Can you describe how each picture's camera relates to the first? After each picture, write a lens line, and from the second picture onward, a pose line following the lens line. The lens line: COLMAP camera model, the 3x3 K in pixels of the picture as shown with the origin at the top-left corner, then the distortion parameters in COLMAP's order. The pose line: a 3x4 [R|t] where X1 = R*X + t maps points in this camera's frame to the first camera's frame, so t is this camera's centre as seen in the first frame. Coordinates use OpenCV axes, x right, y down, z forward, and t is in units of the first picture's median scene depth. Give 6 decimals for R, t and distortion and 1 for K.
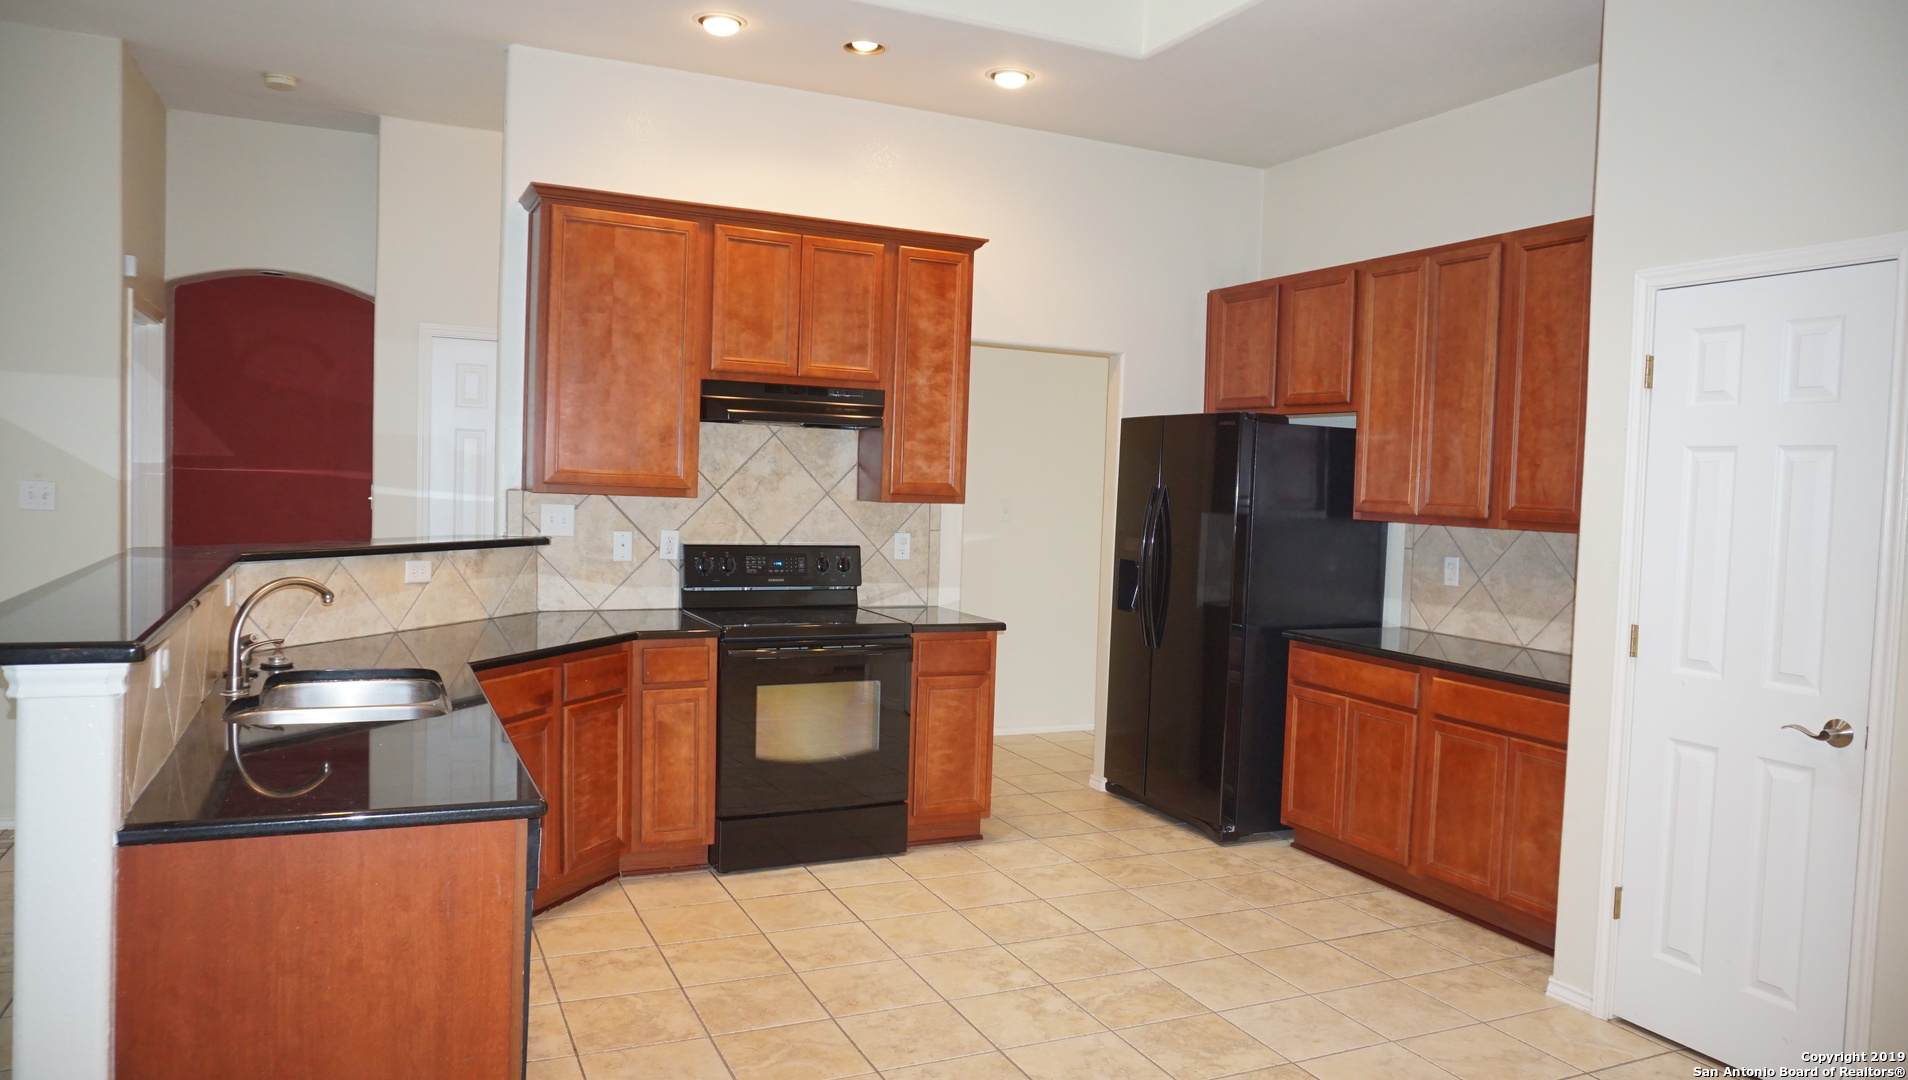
lens RADIAL K [[1274.7, 0, 957.2], [0, 1274.7, 537.8], [0, 0, 1]] dist [-0.045006, 0.011928]
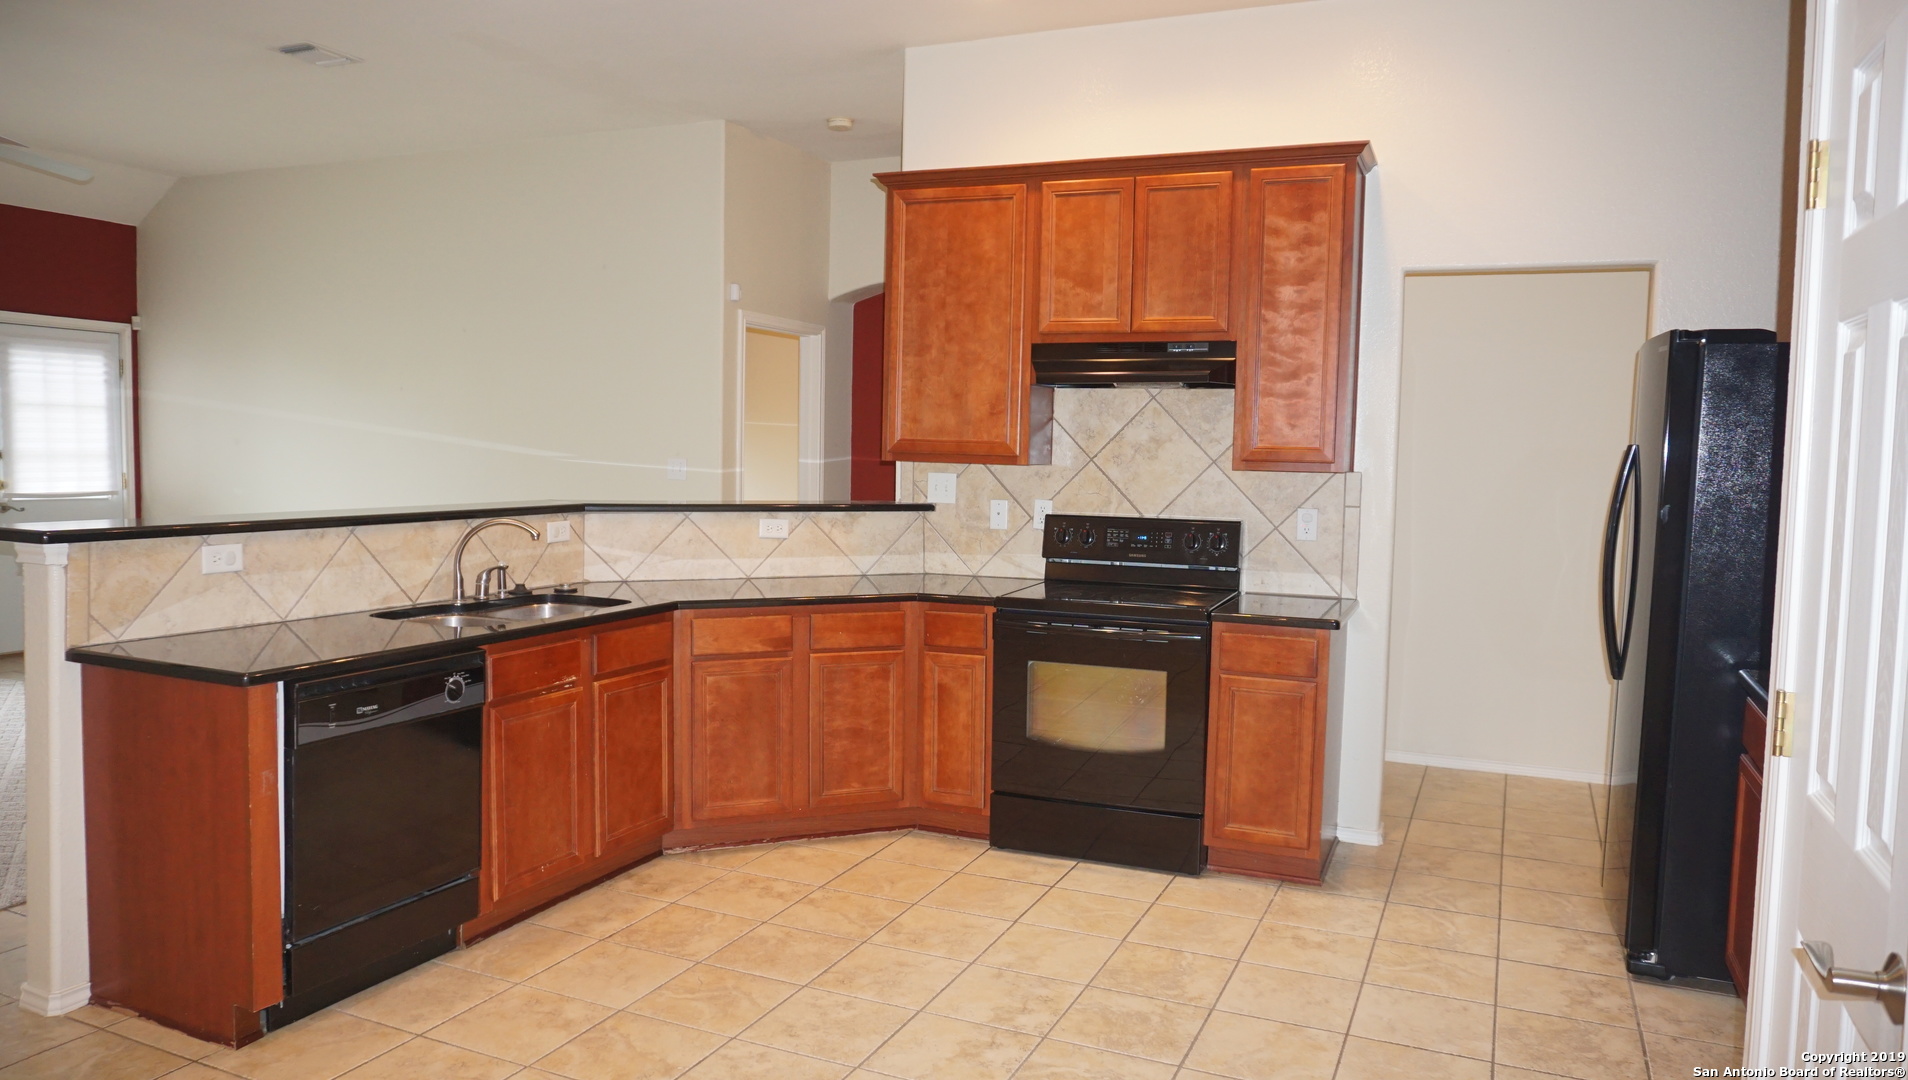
lens RADIAL K [[1274.7, 0, 954.7], [0, 1274.7, 538.4], [0, 0, 1]] dist [-0.045006, 0.011928]
pose [[0.658048, 0.031498, -0.752317, 0.497568], [-0.030442, 0.999421, 0.015216, 0.011567], [0.752361, 0.012889, 0.658625, 0.311883]]
